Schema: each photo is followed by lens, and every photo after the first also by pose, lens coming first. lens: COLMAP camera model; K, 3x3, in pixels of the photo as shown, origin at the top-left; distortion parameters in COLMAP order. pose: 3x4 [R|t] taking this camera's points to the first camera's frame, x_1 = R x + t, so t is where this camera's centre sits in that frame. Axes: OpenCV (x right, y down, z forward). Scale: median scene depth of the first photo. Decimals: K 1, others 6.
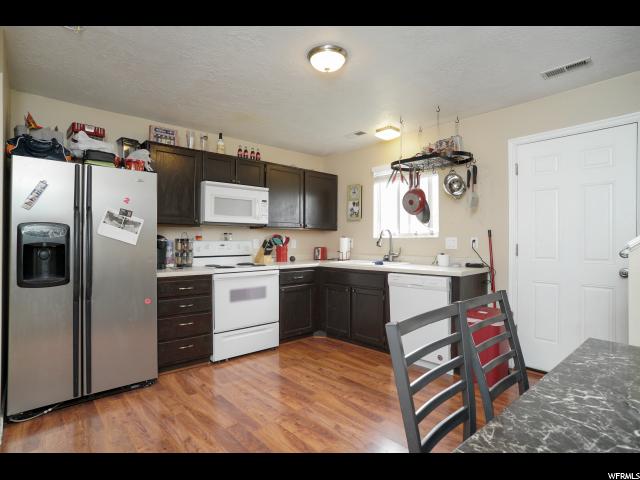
lens RADIAL K [[340.4, 0, 311.4], [0, 340.4, 240.7], [0, 0, 1]] dist [-0.026102, 0.006625]
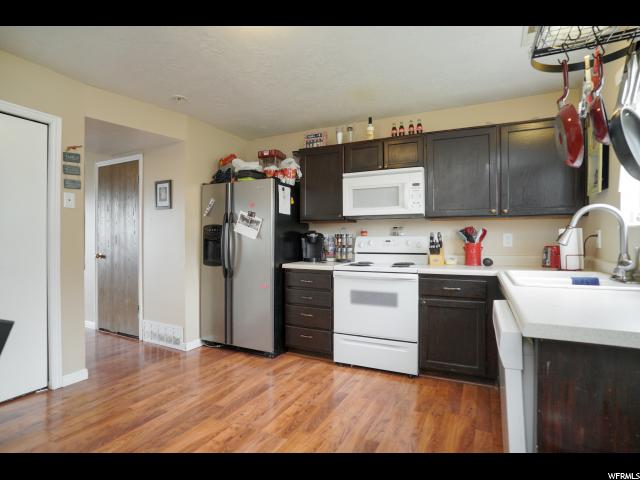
lens RADIAL K [[340.4, 0, 312.9], [0, 340.4, 239.9], [0, 0, 1]] dist [-0.026102, 0.006625]
pose [[0.372917, 0.003348, -0.927859, 0.549718], [0.001830, 0.999989, 0.004344, 0.006927], [0.927863, -0.003318, 0.372906, 0.549378]]
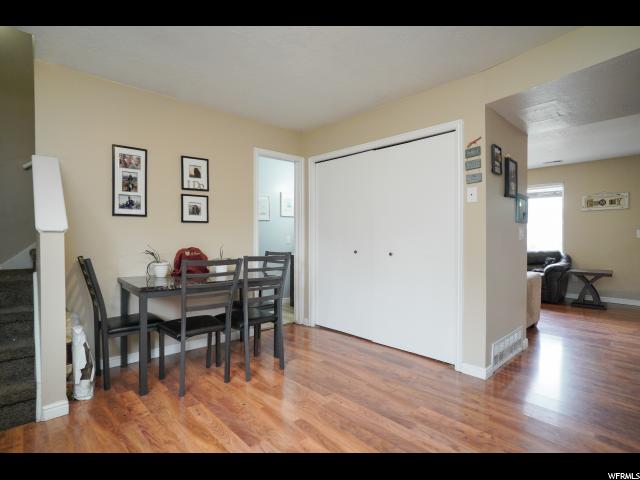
lens RADIAL K [[340.4, 0, 320.0], [0, 340.4, 237.9], [0, 0, 1]] dist [-0.026102, 0.006625]
pose [[-0.998934, -0.007810, -0.045493, 0.019452], [-0.008319, 0.999905, 0.011011, 0.013289], [0.045403, 0.011378, -0.998904, 1.091704]]
